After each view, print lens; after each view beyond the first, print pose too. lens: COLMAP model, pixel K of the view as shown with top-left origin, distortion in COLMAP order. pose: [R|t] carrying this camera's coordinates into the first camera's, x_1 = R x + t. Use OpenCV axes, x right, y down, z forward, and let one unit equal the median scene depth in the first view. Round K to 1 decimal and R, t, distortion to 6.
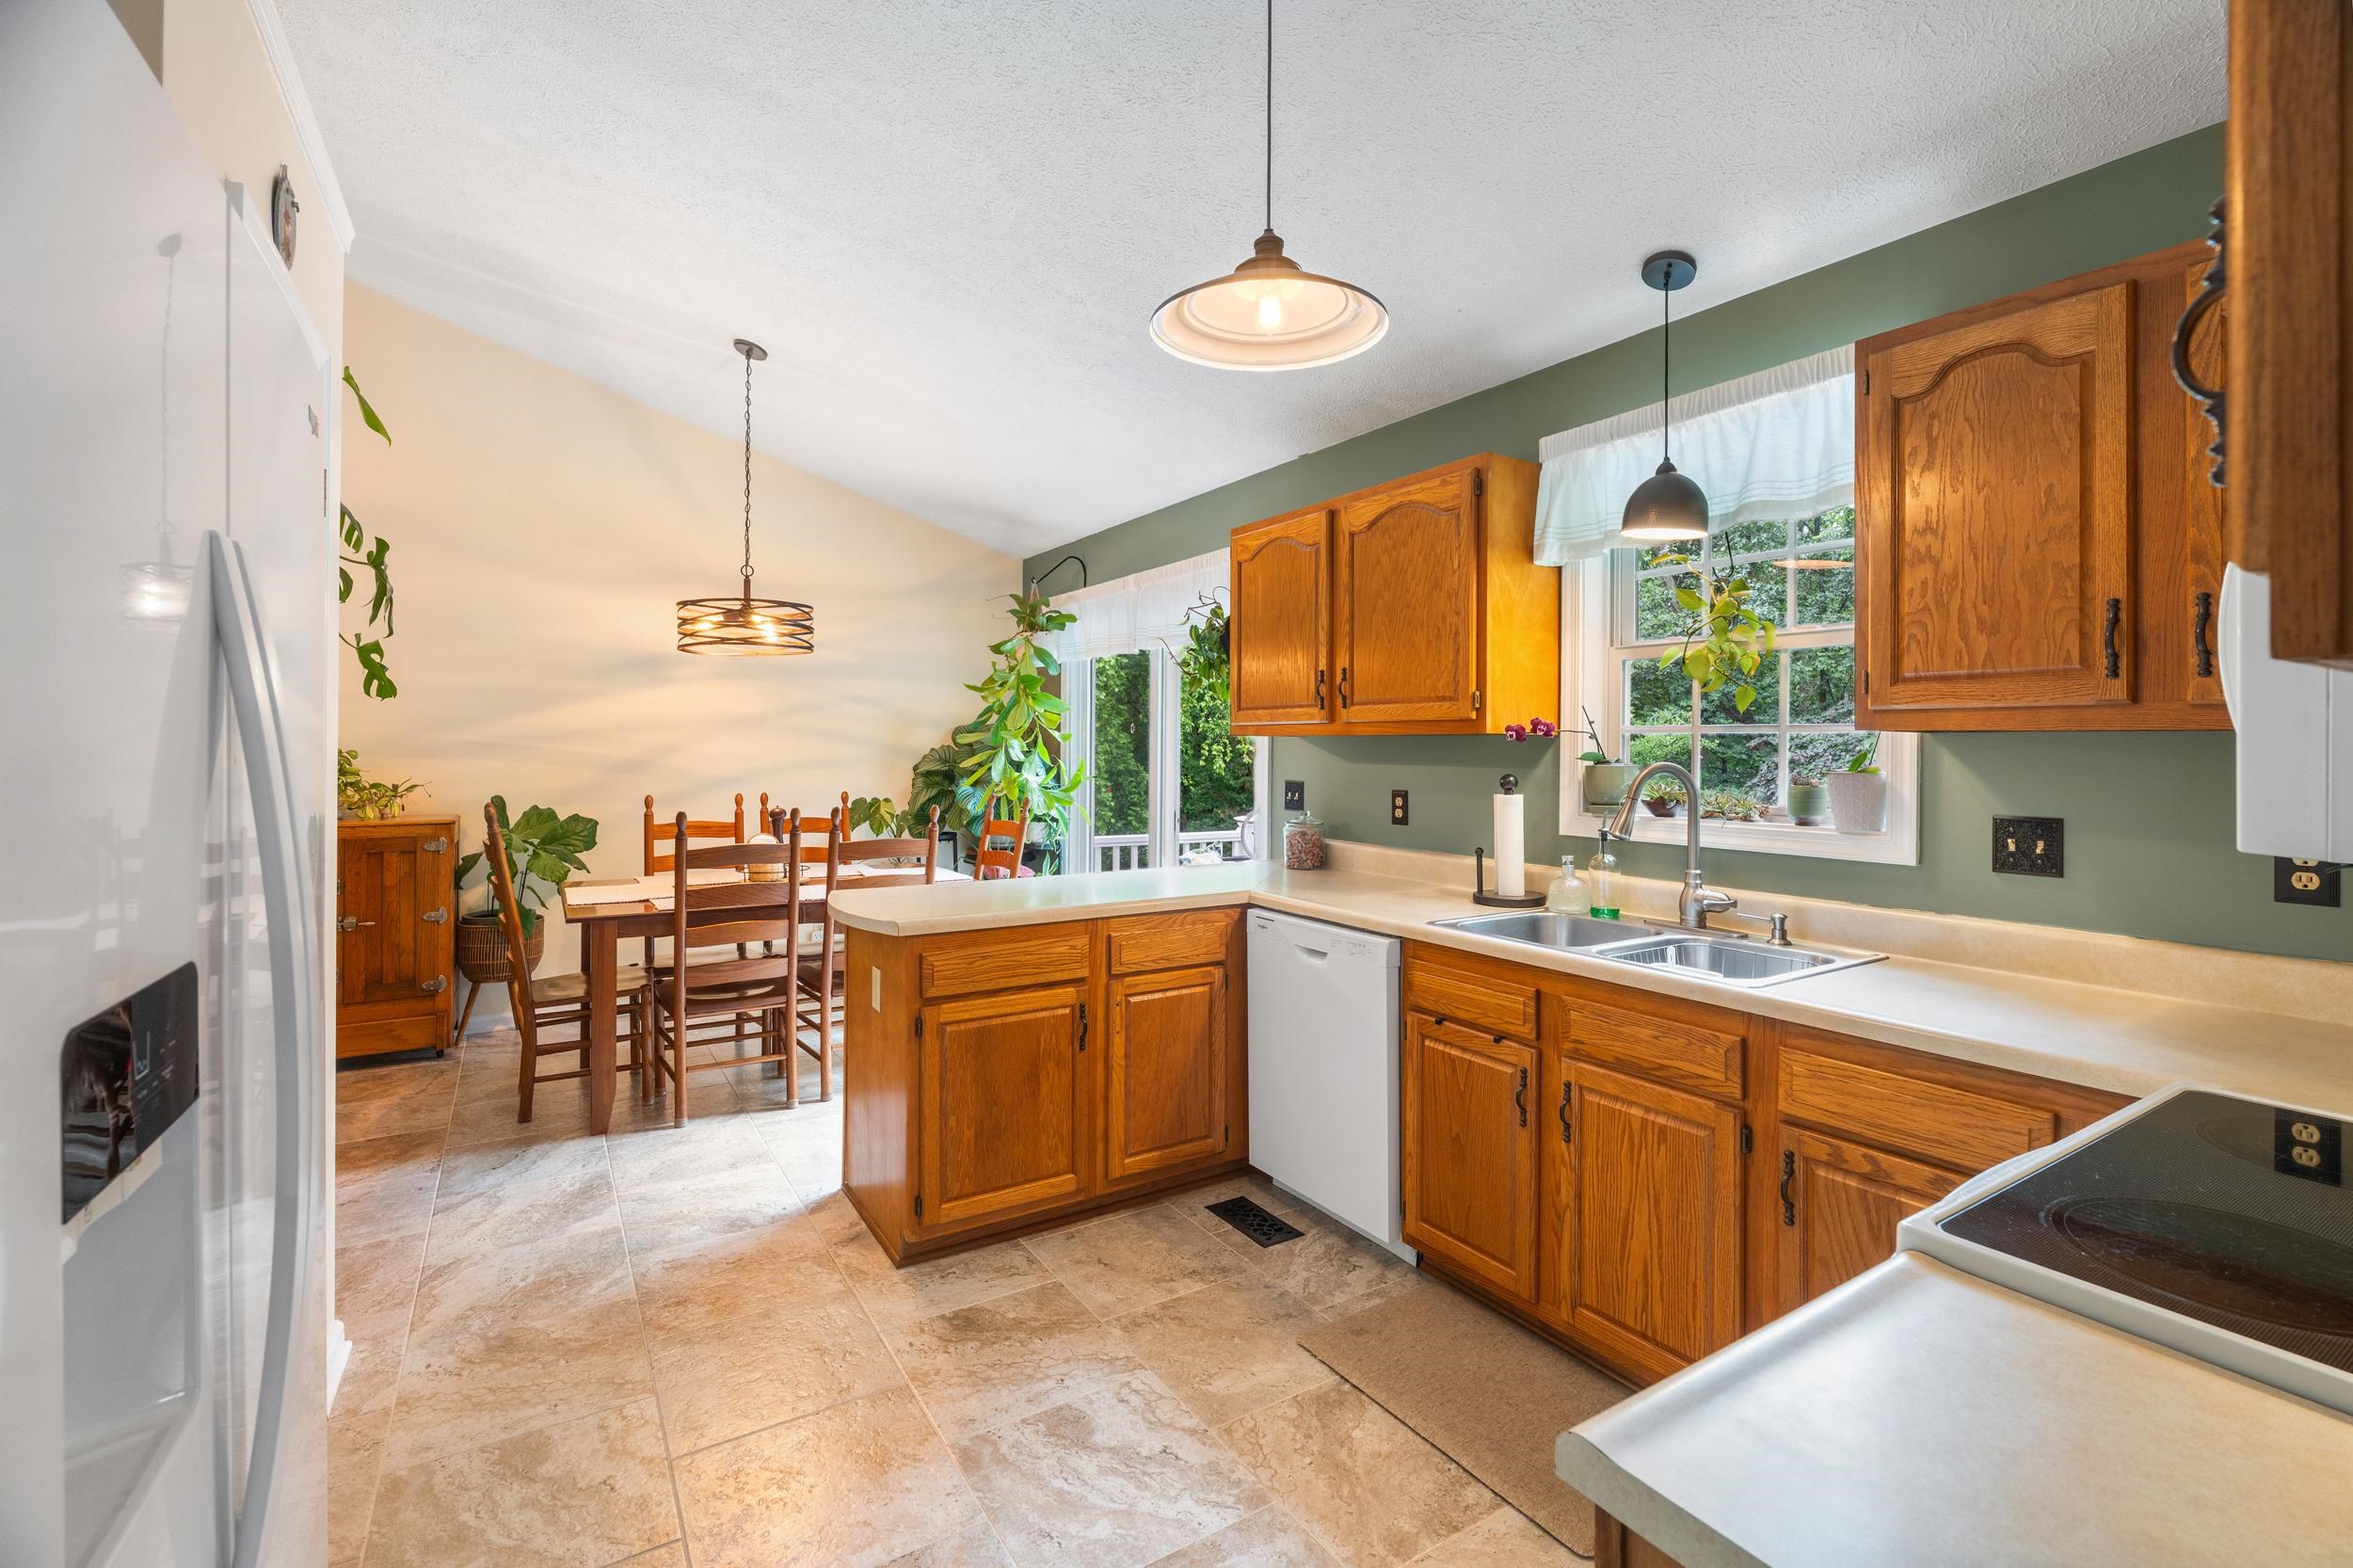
lens RADIAL K [[1044.3, 0, 1181.3], [0, 1044.3, 745.4], [0, 0, 1]] dist [-0.003283, -0.000081]
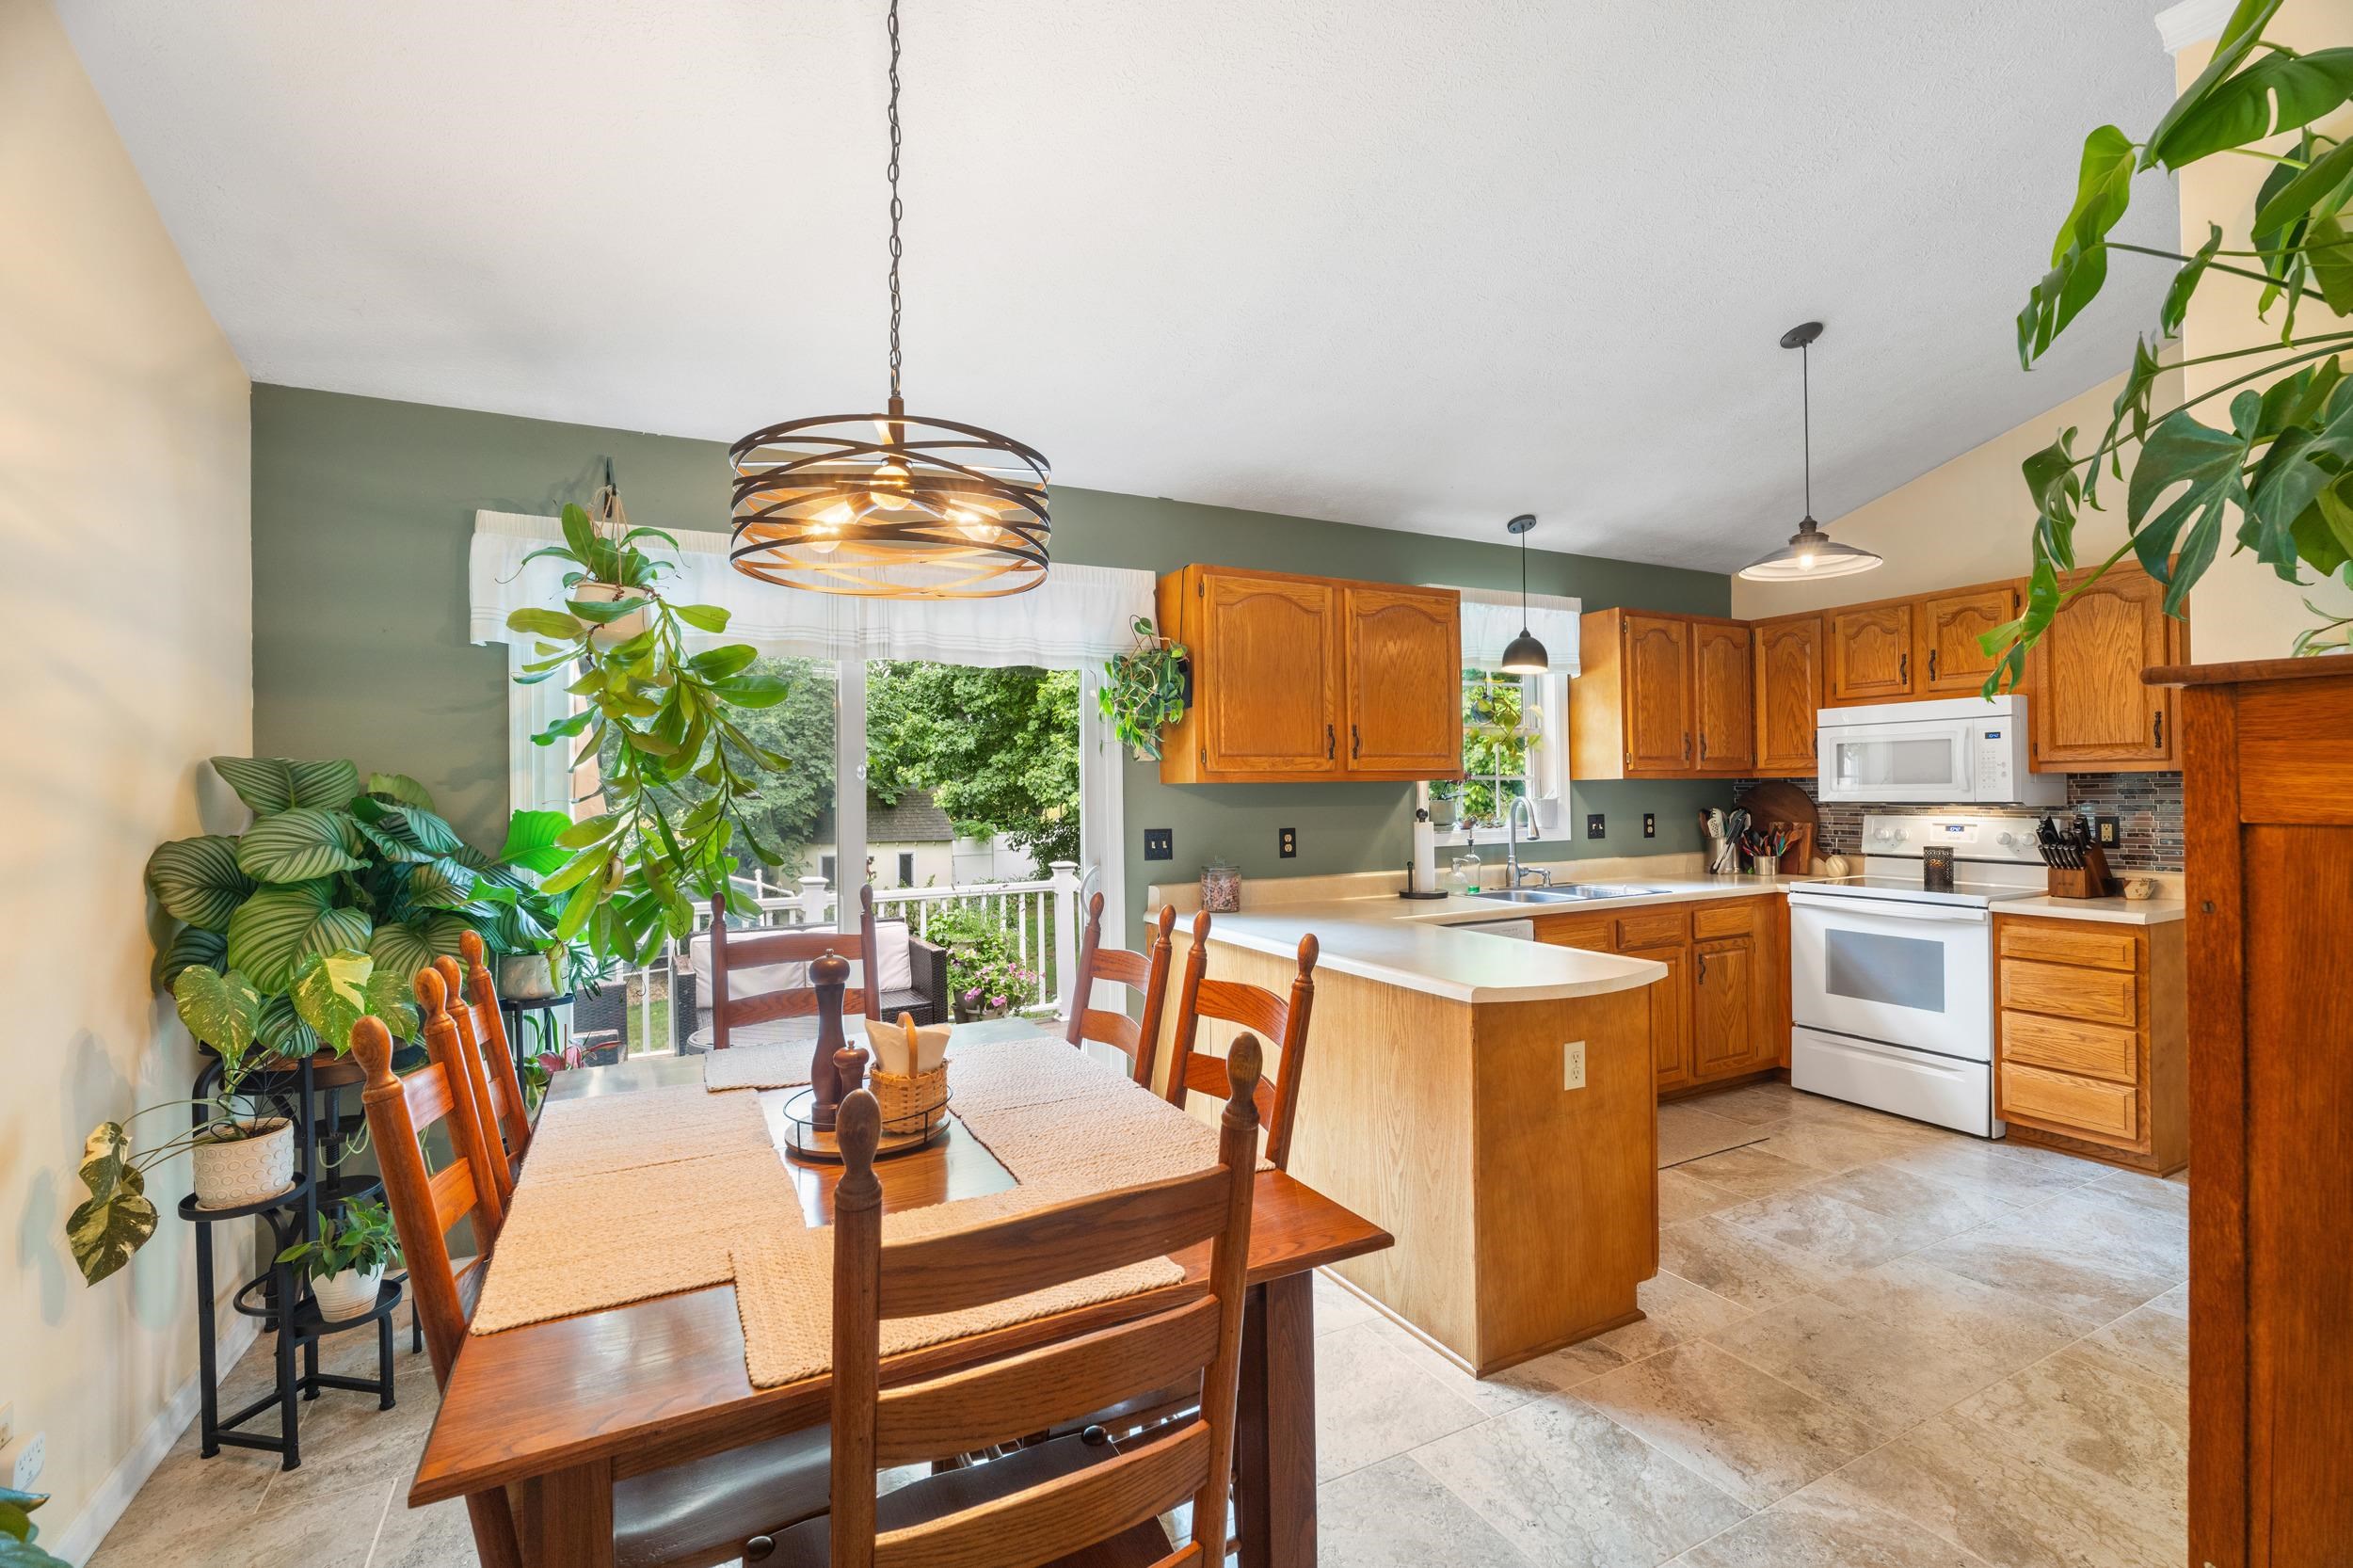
lens RADIAL K [[1052.1, 0, 1193.2], [0, 1052.1, 781.8], [0, 0, 1]] dist [0.000388, 0.000236]
pose [[0.065519, 0.004890, 0.997839, -1.351869], [0.015237, 0.999867, -0.005901, -0.006154], [-0.997735, 0.015590, 0.065436, 1.412333]]
